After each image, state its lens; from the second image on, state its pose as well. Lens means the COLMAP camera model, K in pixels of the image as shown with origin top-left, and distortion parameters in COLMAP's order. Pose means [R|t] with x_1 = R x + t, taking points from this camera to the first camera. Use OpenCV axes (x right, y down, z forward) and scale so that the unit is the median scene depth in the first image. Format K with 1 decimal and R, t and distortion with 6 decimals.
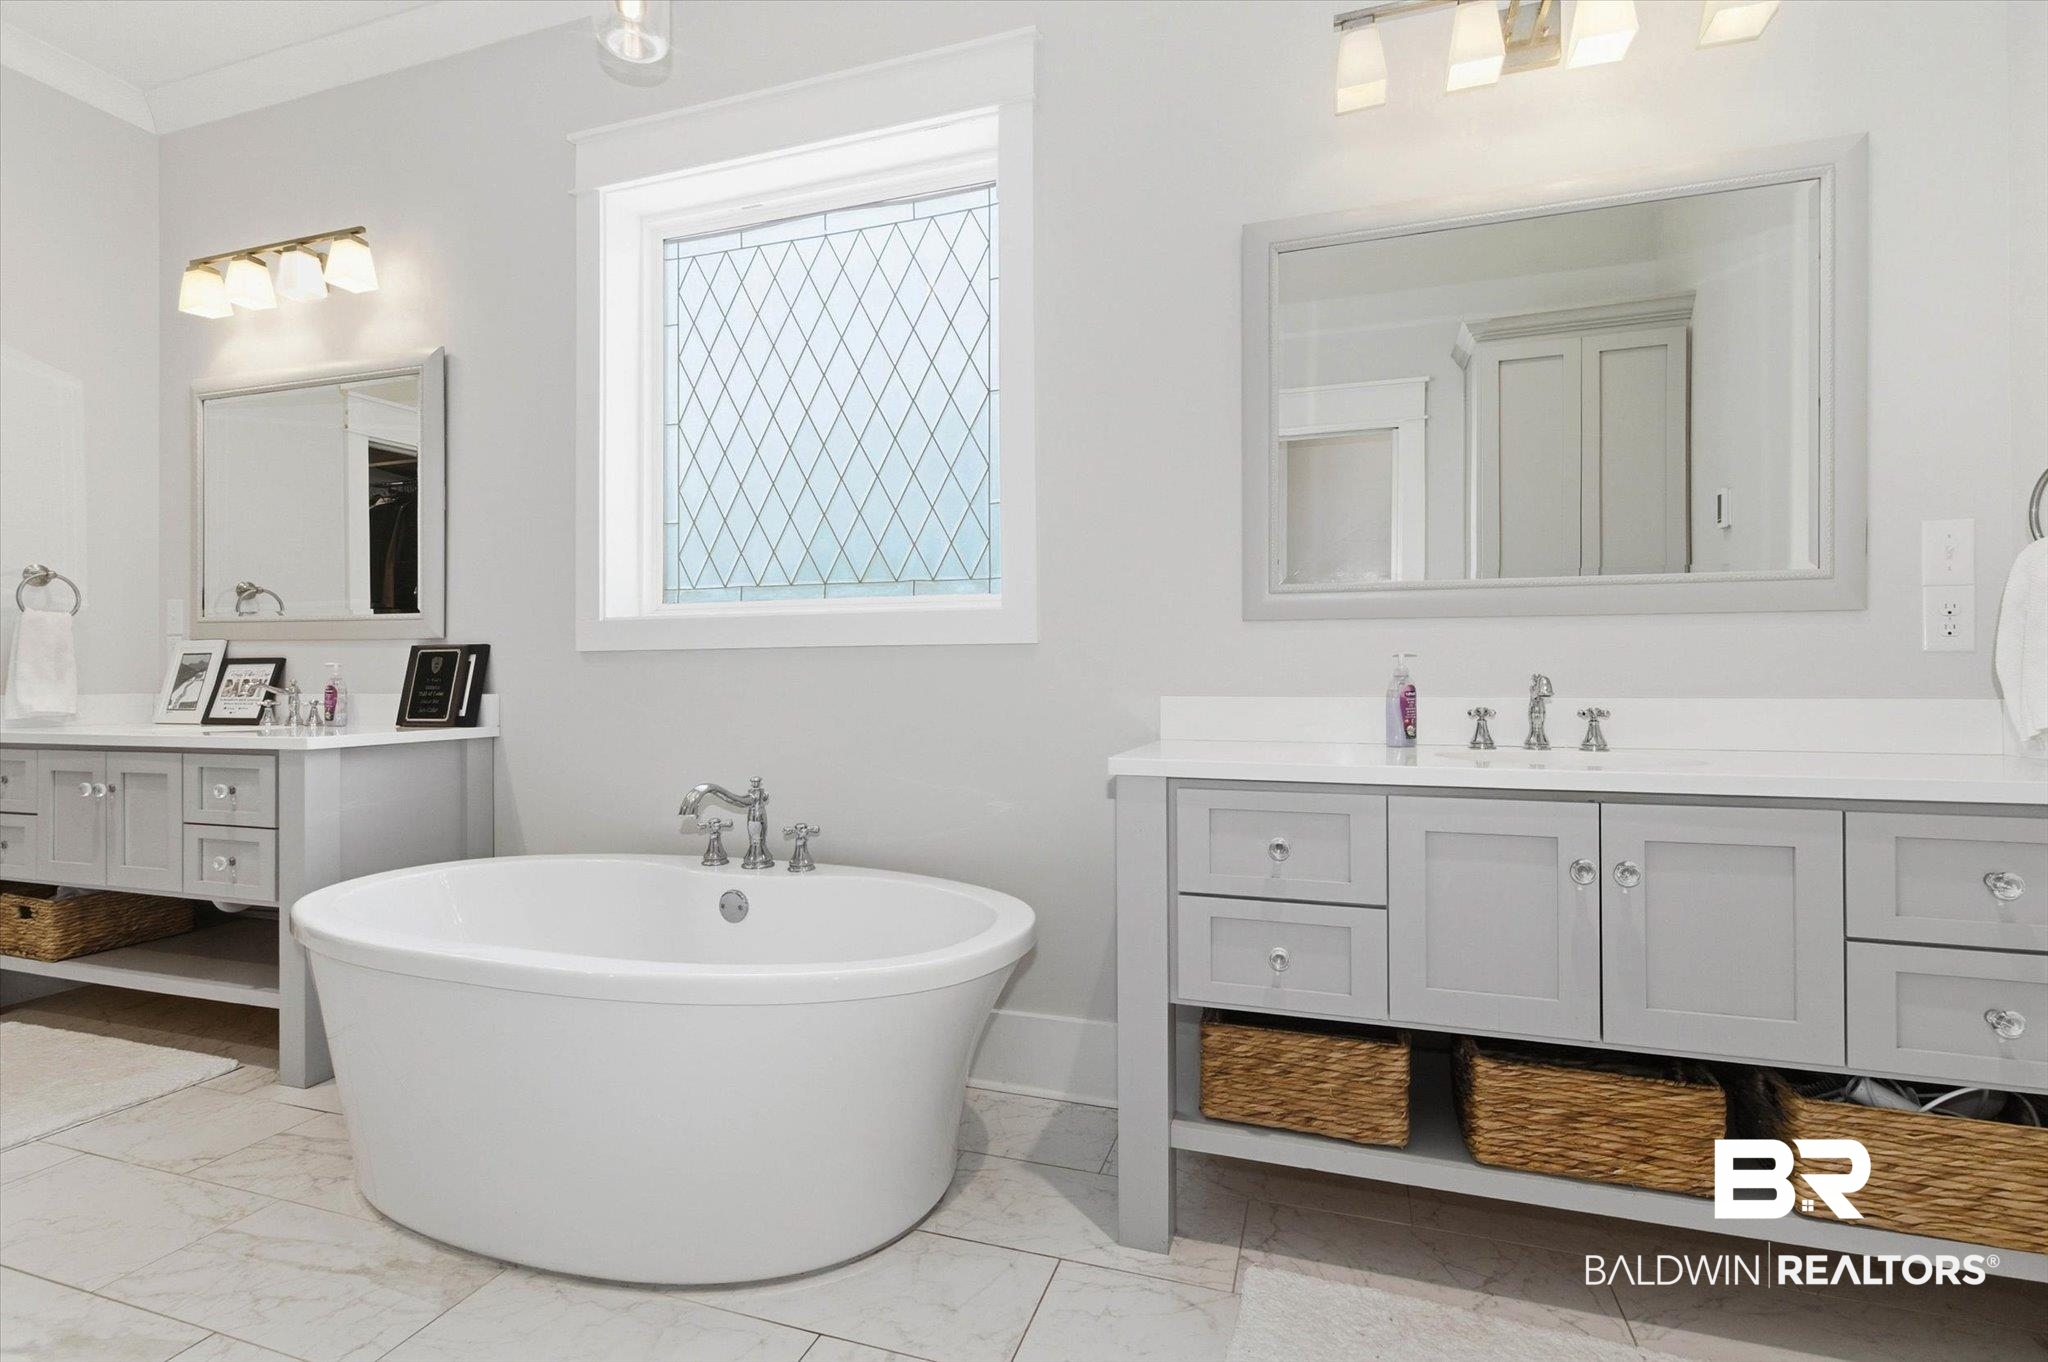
lens RADIAL K [[938.2, 0, 1019.6], [0, 938.2, 684.4], [0, 0, 1]] dist [0.005938, -0.000539]
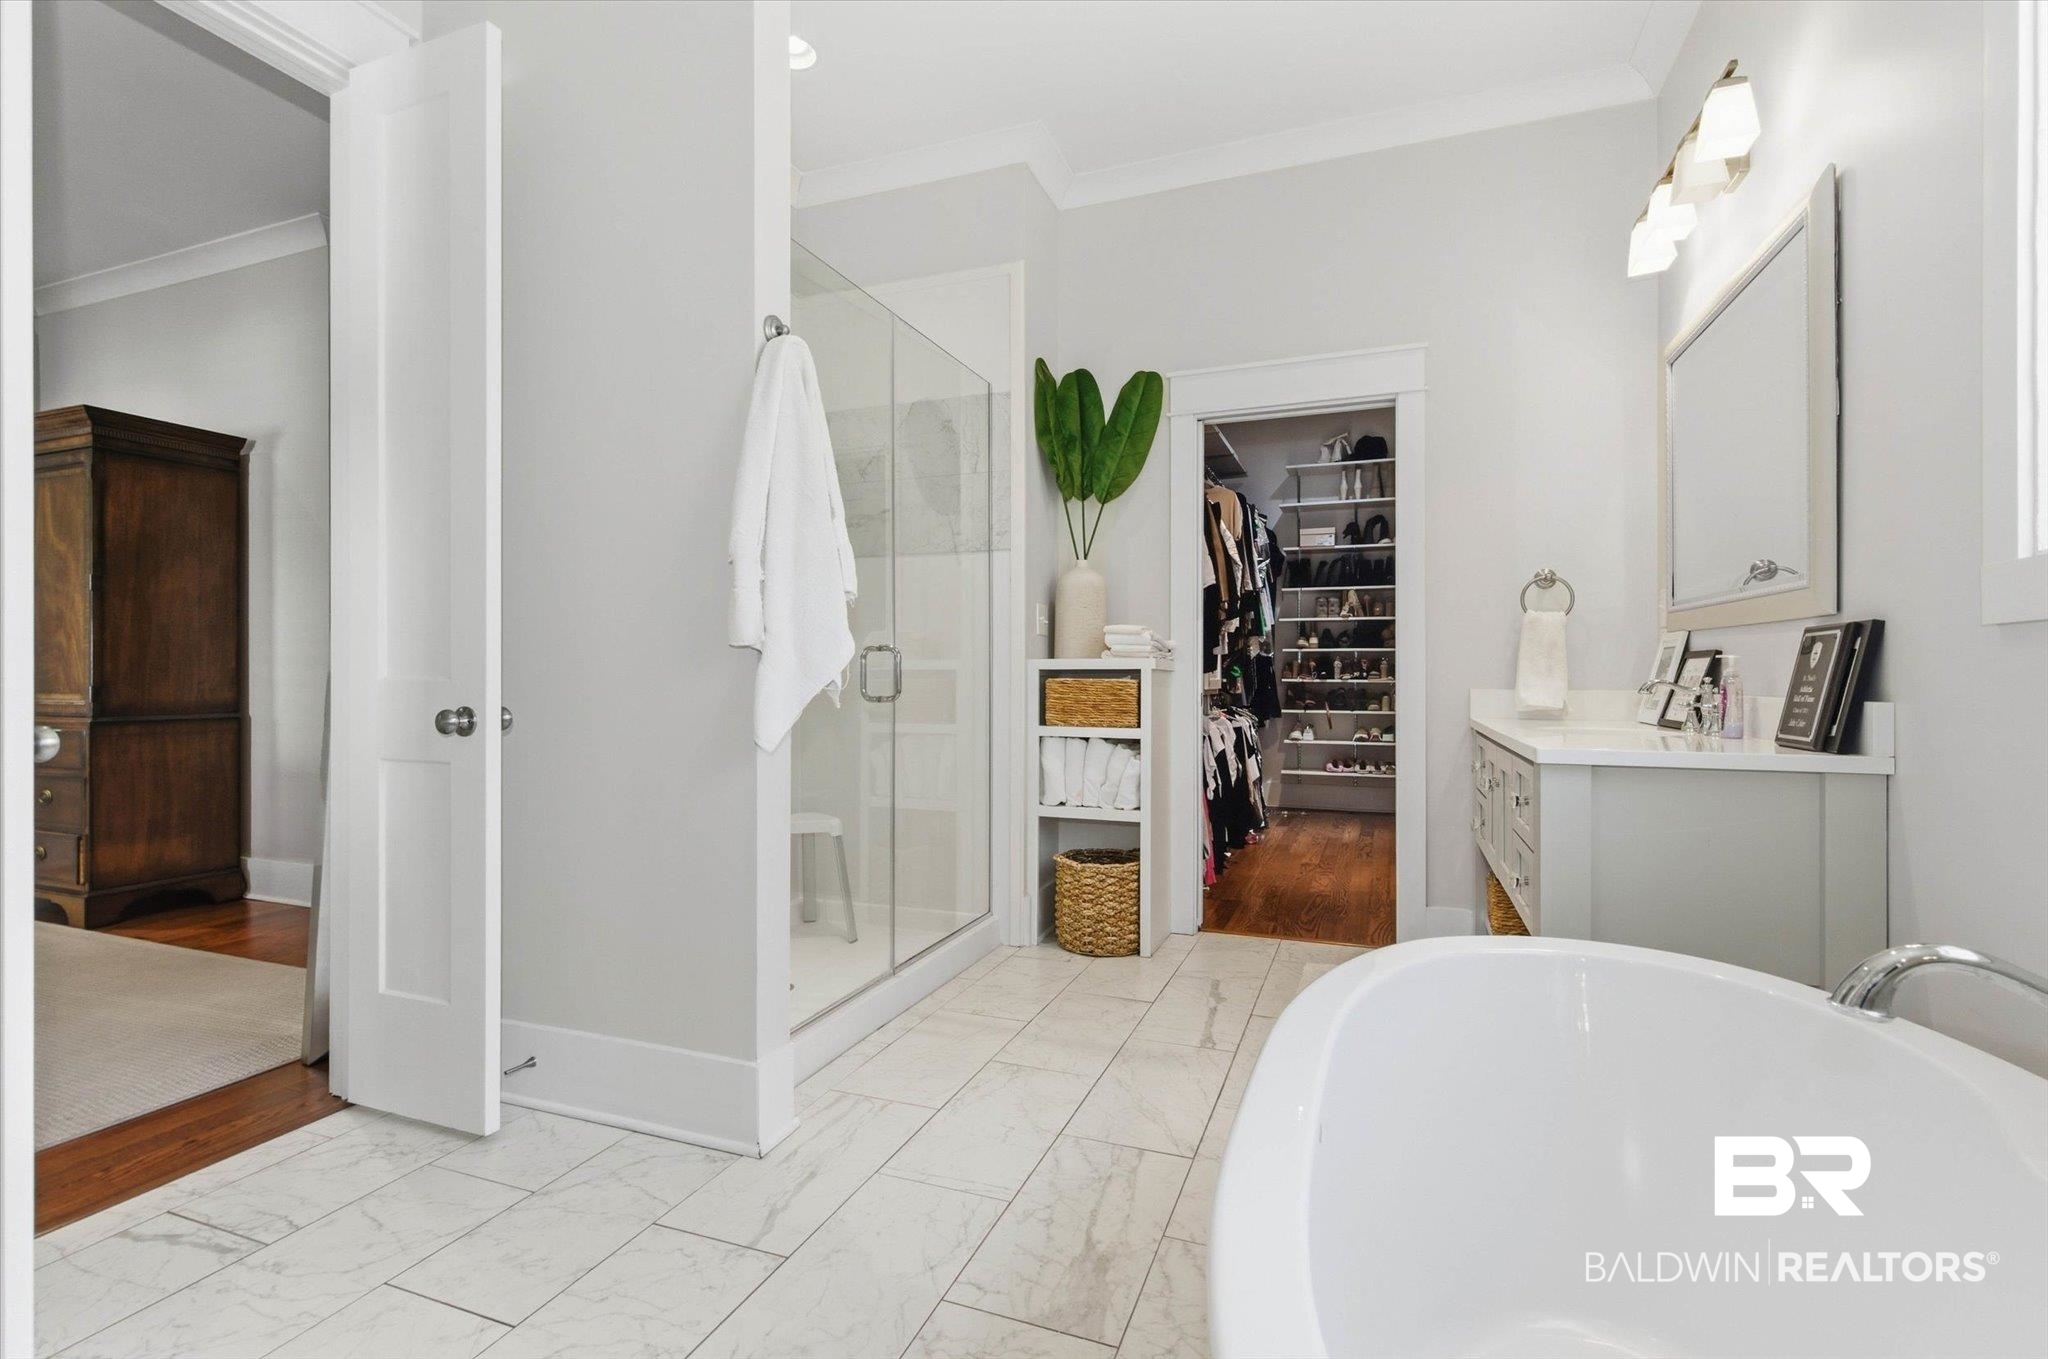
lens RADIAL K [[938.2, 0, 1021.5], [0, 938.2, 674.9], [0, 0, 1]] dist [0.005938, -0.000539]
pose [[-0.055615, 0.001616, -0.998451, 0.066885], [0.001939, 0.999997, 0.001510, -0.008534], [0.998450, -0.001852, -0.055618, 0.476149]]
